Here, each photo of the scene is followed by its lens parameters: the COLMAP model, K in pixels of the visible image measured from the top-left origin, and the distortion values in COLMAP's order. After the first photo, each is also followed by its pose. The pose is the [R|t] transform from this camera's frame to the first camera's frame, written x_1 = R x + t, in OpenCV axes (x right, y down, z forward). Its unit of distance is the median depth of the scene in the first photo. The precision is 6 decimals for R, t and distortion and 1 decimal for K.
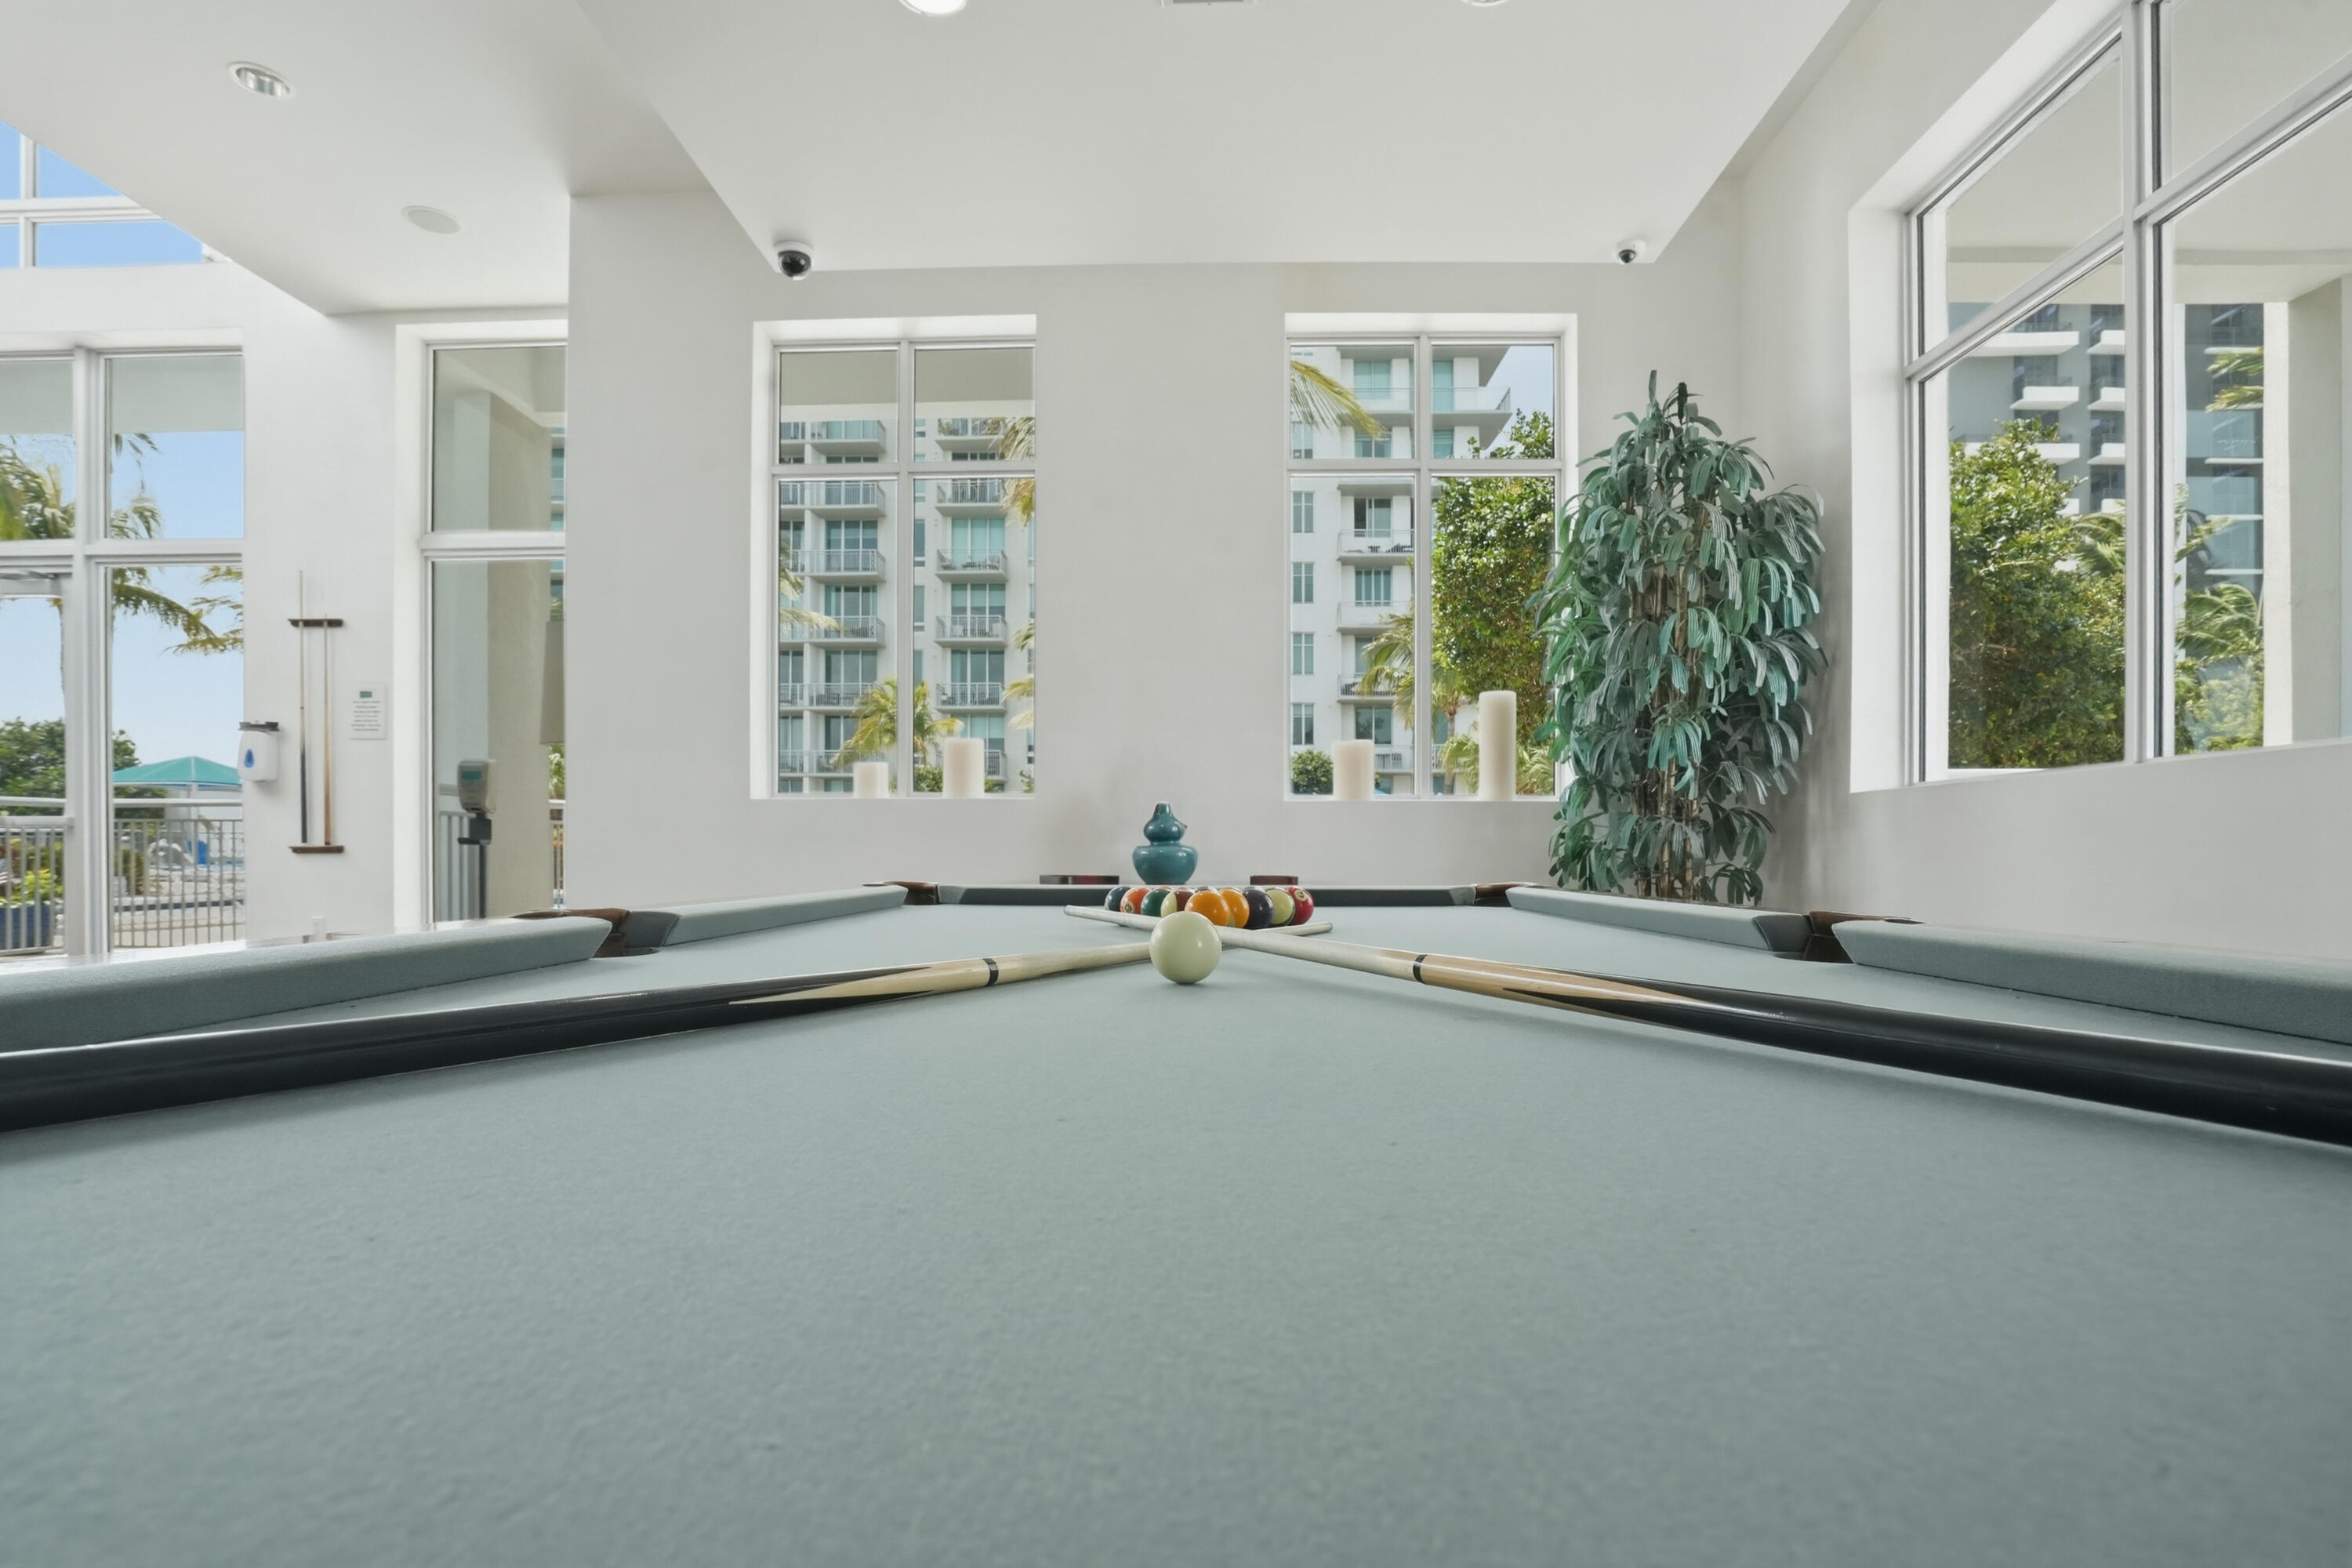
lens RADIAL K [[1133.3, 0, 1162.5], [0, 1133.3, 872.3], [0, 0, 1]] dist [-0.032465, 0.007894]
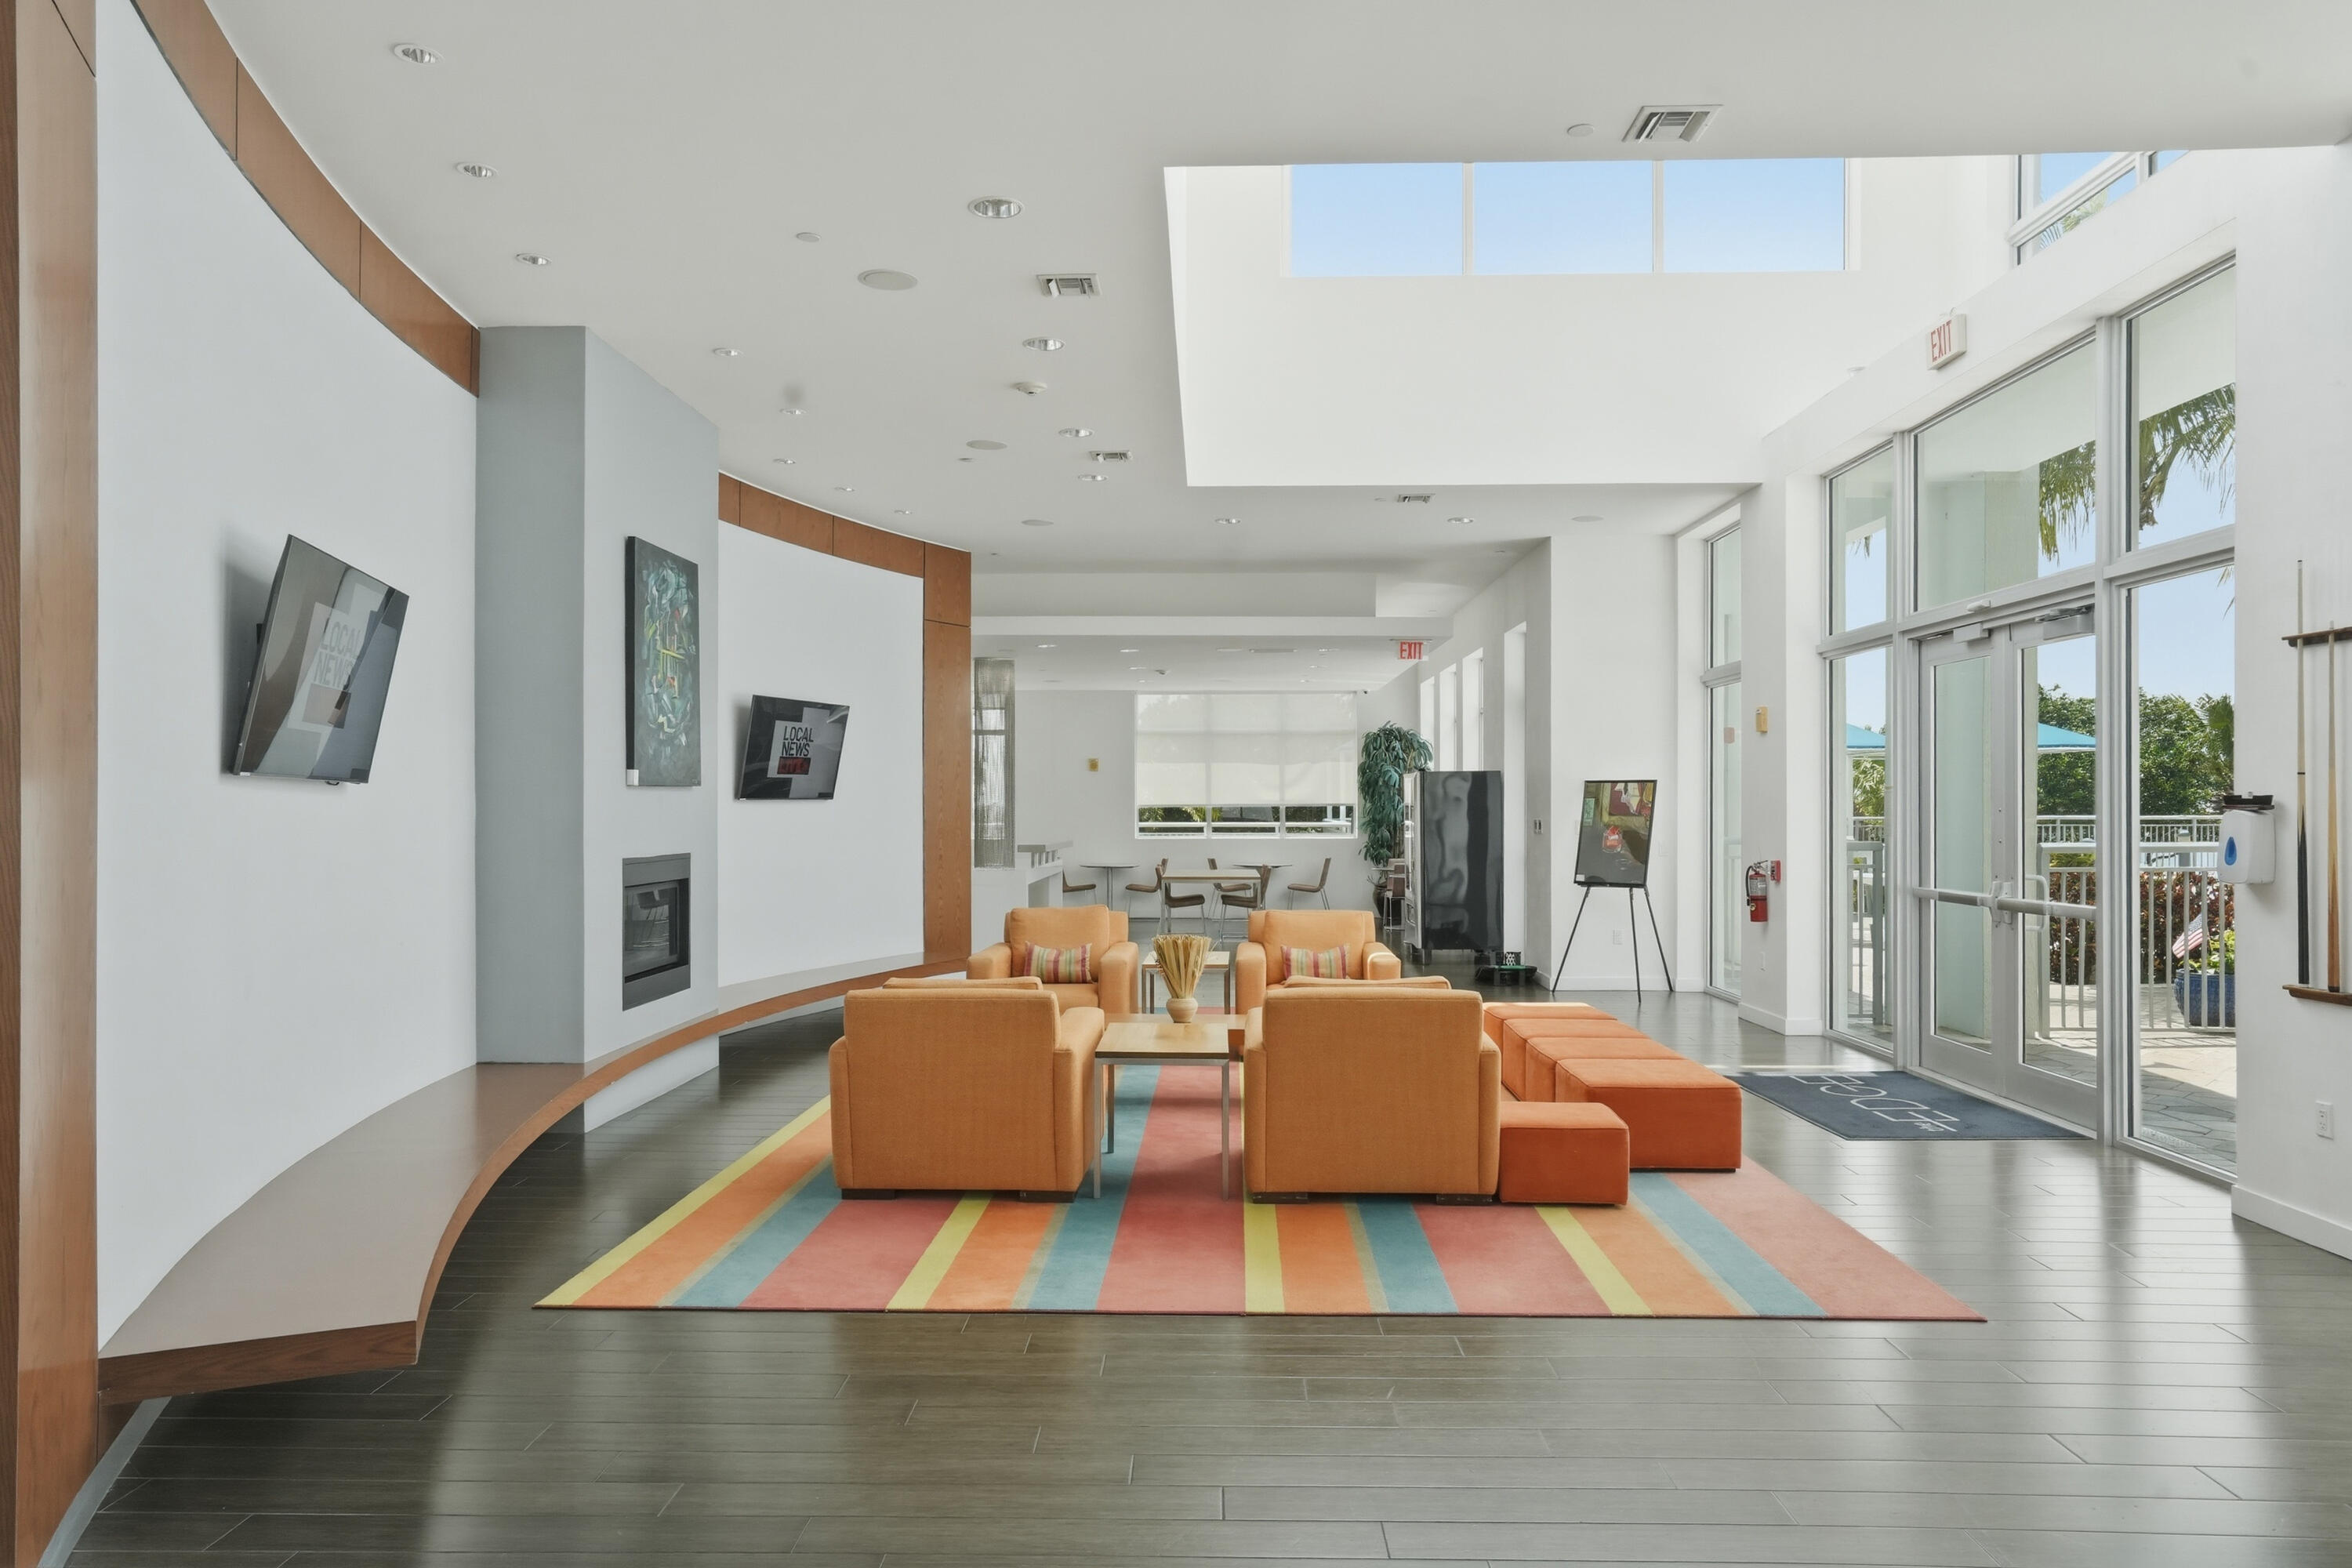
lens RADIAL K [[1494.3, 0, 1214.8], [0, 1494.3, 802.2], [0, 0, 1]] dist [-0.000166, 0.009589]
pose [[0.011176, -0.002400, -0.999935, 0.085222], [-0.012532, 0.999918, -0.002540, -0.122214], [0.999859, 0.012559, 0.011145, 0.369219]]
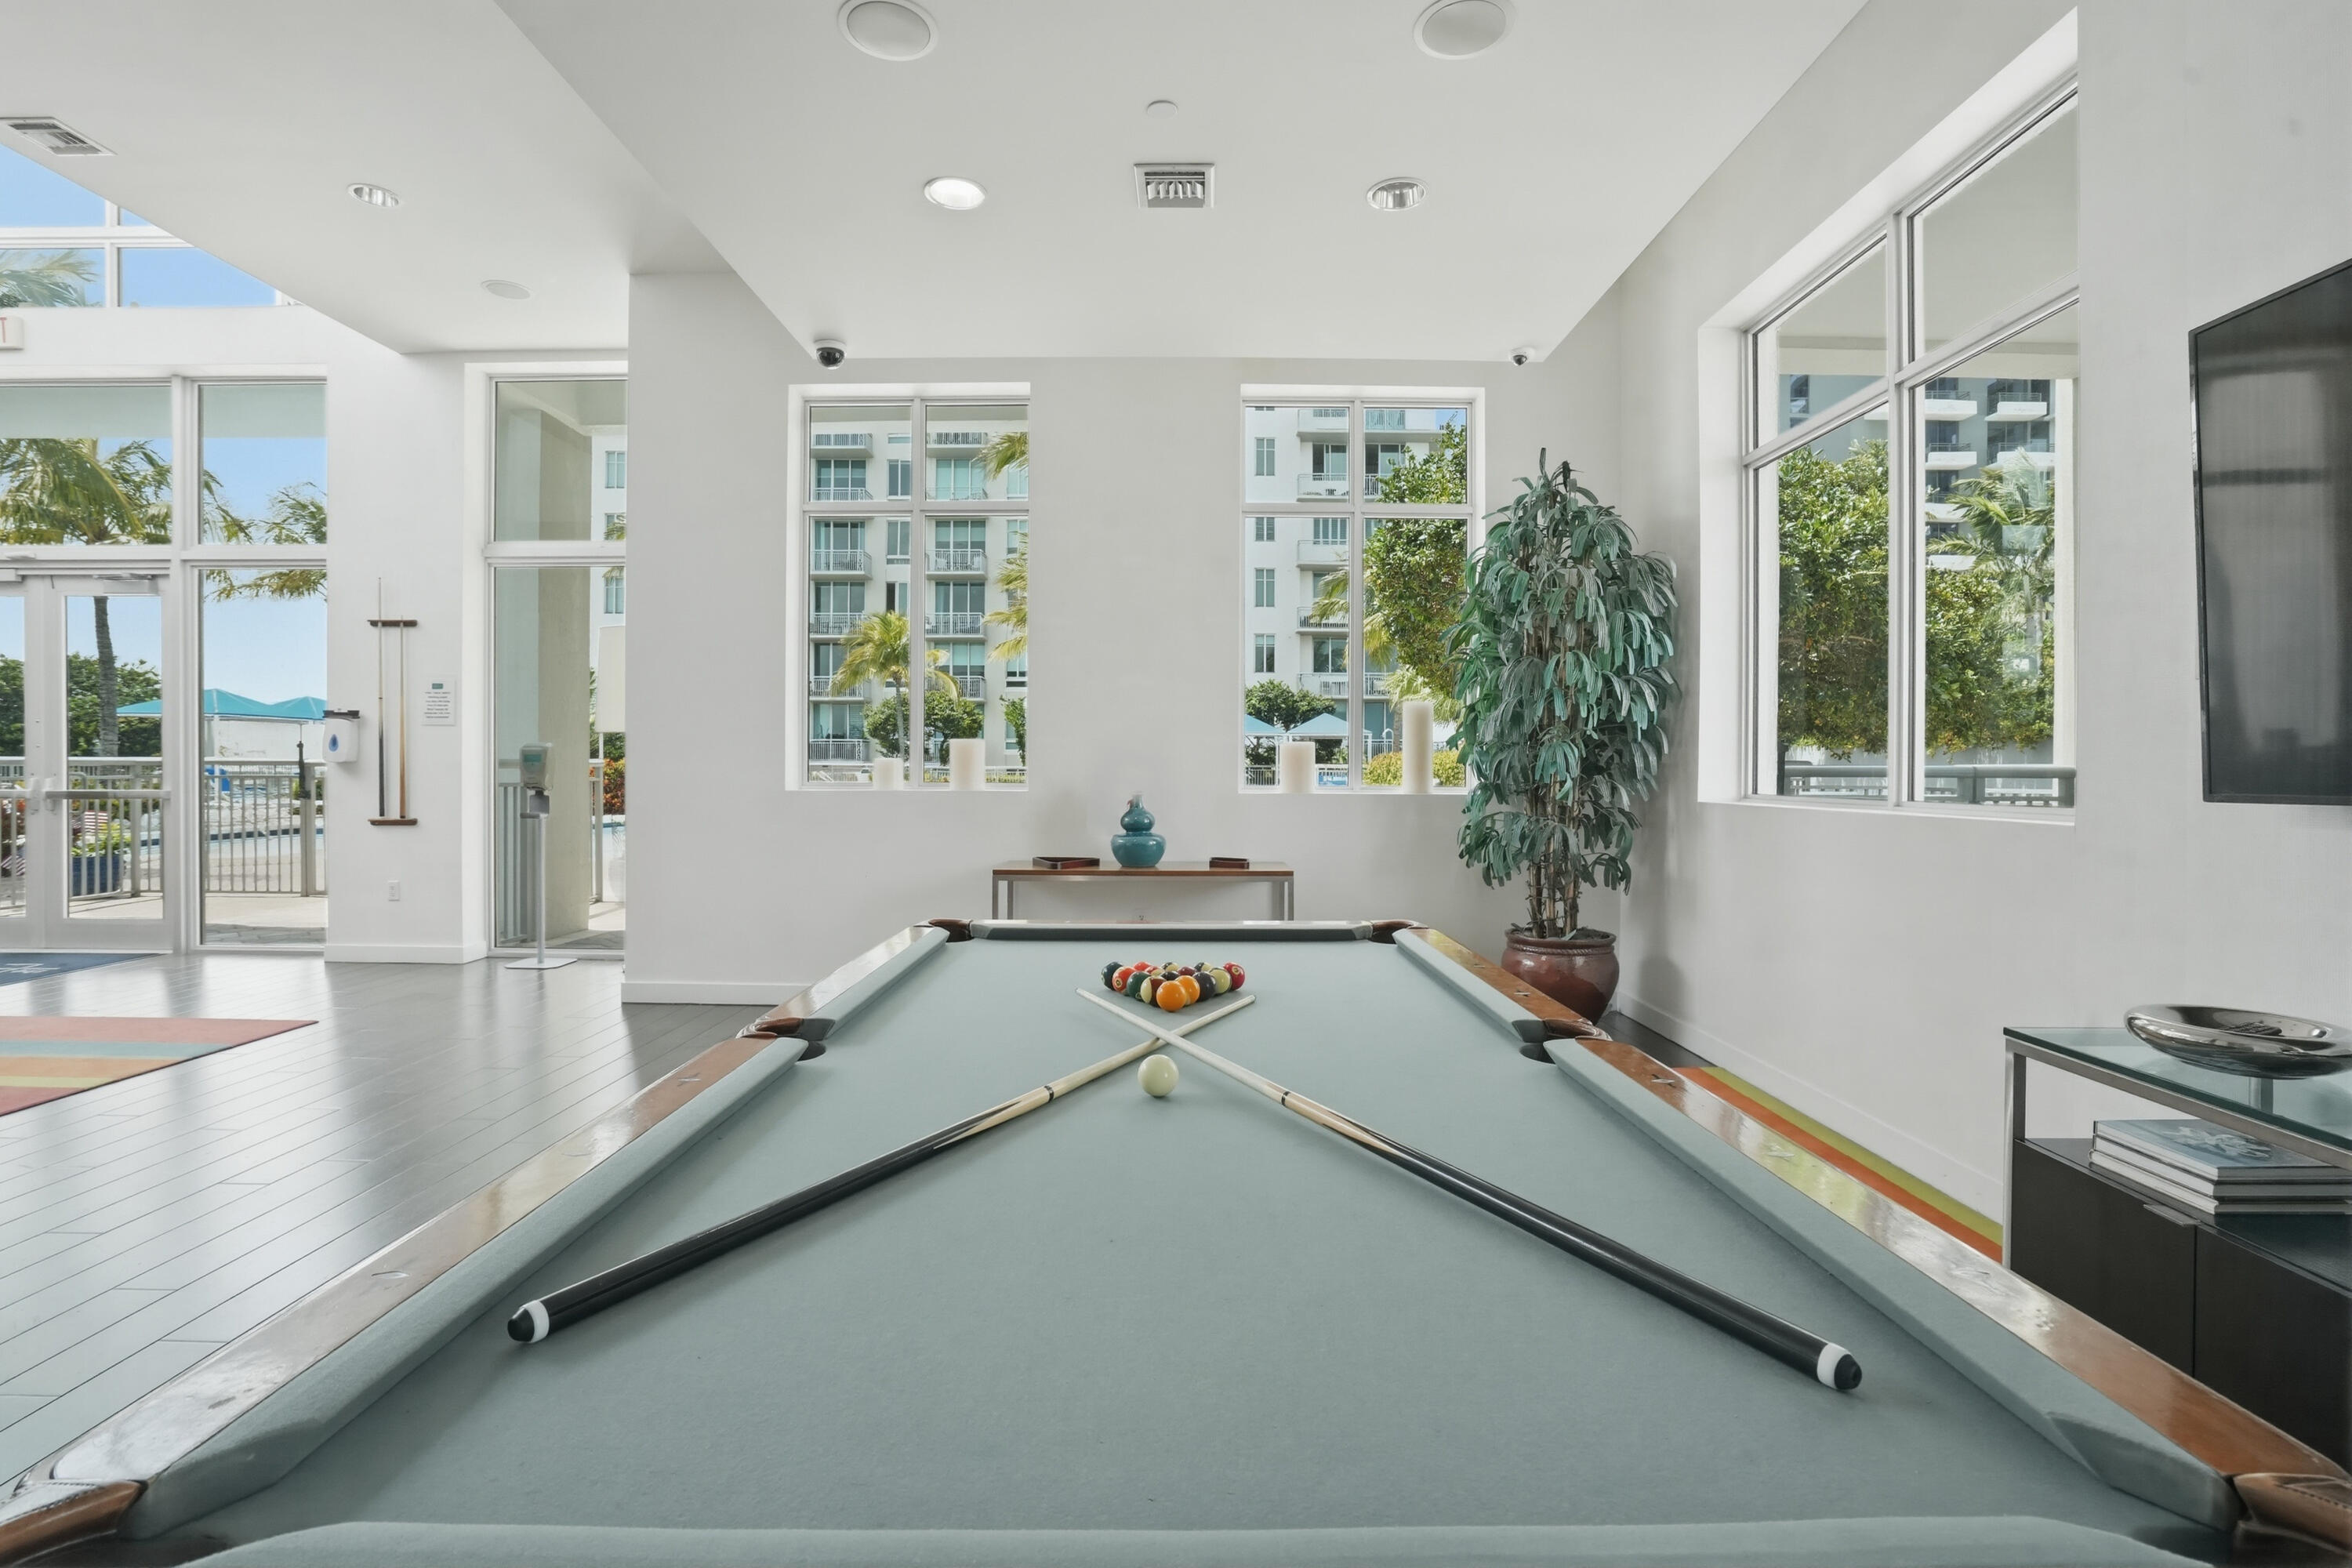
lens RADIAL K [[1077.5, 0, 1163.8], [0, 1077.5, 781.8], [0, 0, 1]] dist [-0.023367, 0.003085]
pose [[0.999580, 0.002691, 0.028850, -0.003597], [-0.002670, 0.999996, -0.000779, -0.064192], [-0.028852, 0.000701, 0.999583, -0.111639]]
